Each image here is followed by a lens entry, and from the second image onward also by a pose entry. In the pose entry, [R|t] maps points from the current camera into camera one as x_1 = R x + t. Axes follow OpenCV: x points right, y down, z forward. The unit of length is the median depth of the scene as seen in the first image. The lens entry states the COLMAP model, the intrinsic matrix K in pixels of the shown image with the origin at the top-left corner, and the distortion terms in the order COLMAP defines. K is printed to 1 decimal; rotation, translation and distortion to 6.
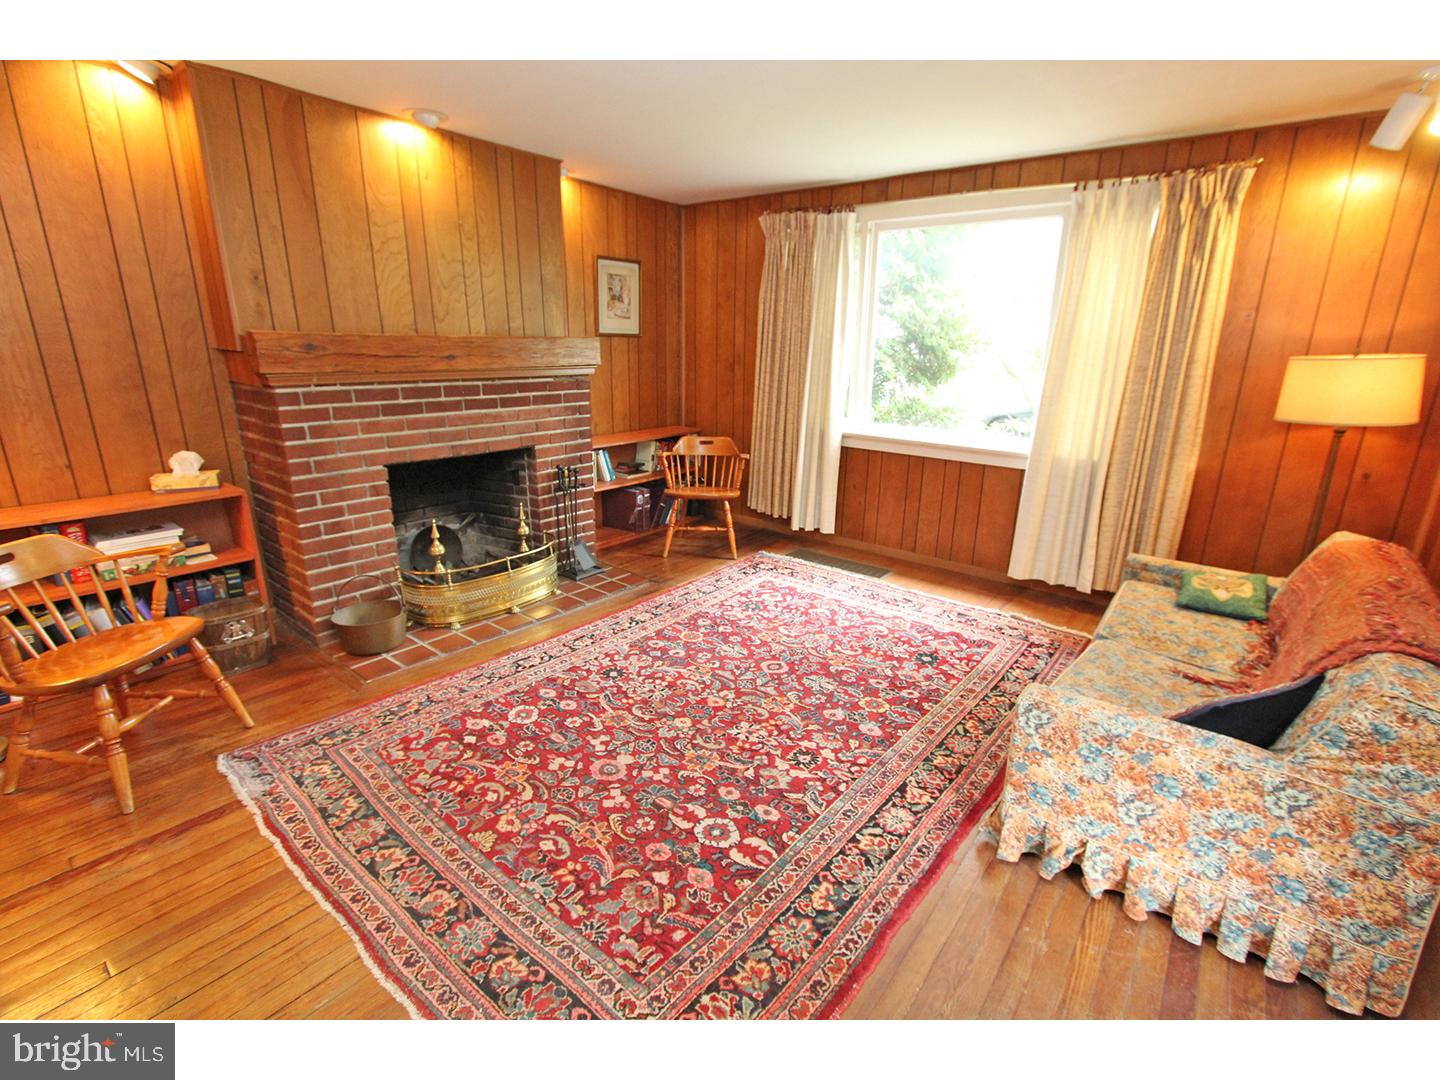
lens RADIAL K [[655.1, 0, 754.6], [0, 655.1, 537.8], [0, 0, 1]] dist [-0.002514, -0.000297]
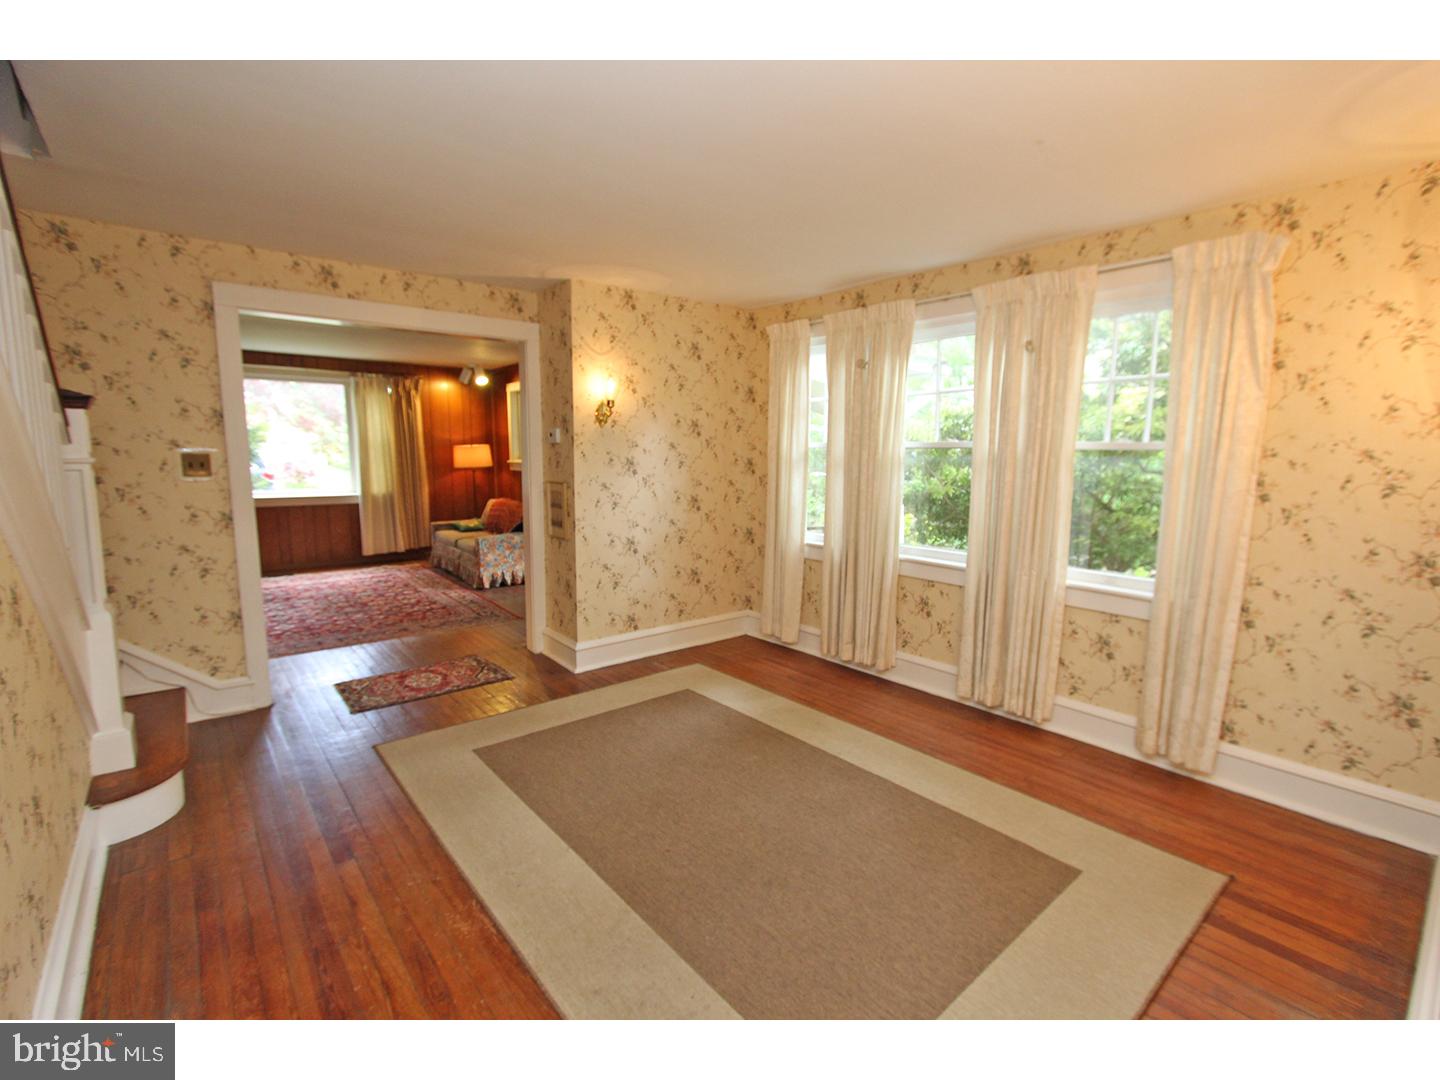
lens RADIAL K [[655.1, 0, 754.6], [0, 655.1, 537.8], [0, 0, 1]] dist [-0.002514, -0.000297]
pose [[0.204514, -0.156590, 0.966257, -1.611349], [0.284012, 0.954151, 0.094515, 0.192055], [-0.936756, 0.255099, 0.239611, -0.748338]]
